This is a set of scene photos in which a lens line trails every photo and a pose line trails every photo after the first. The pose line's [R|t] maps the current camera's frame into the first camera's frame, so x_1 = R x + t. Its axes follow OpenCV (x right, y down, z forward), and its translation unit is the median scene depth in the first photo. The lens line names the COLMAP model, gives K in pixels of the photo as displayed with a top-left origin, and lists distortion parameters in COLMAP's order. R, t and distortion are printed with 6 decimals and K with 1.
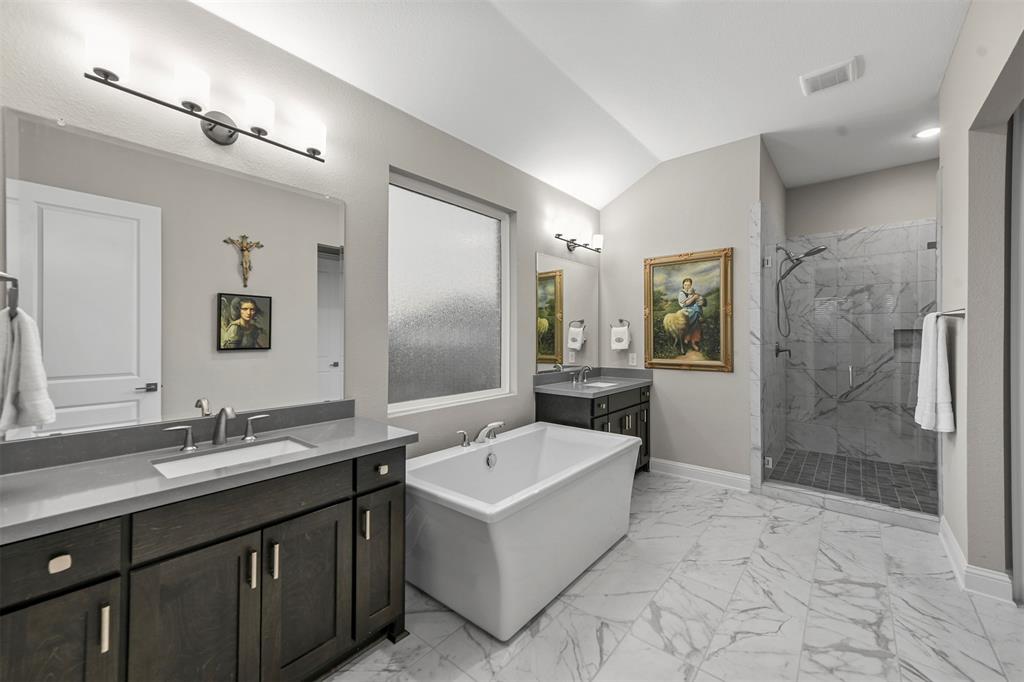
lens RADIAL K [[403.3, 0, 515.1], [0, 403.3, 337.2], [0, 0, 1]] dist [0.012973, -0.000030]
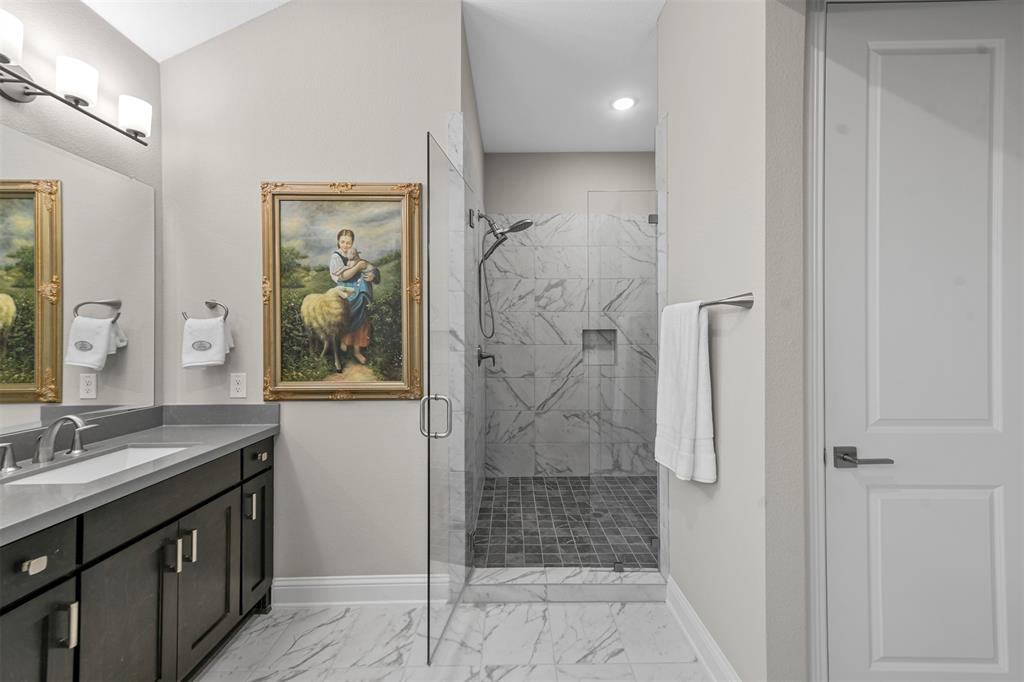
lens RADIAL K [[403.3, 0, 515.1], [0, 403.3, 337.2], [0, 0, 1]] dist [0.012973, -0.000030]
pose [[0.764019, -0.001123, 0.645192, 0.244472], [0.002021, 0.999998, -0.000652, -0.001826], [-0.645190, 0.001802, 0.764020, 0.433768]]
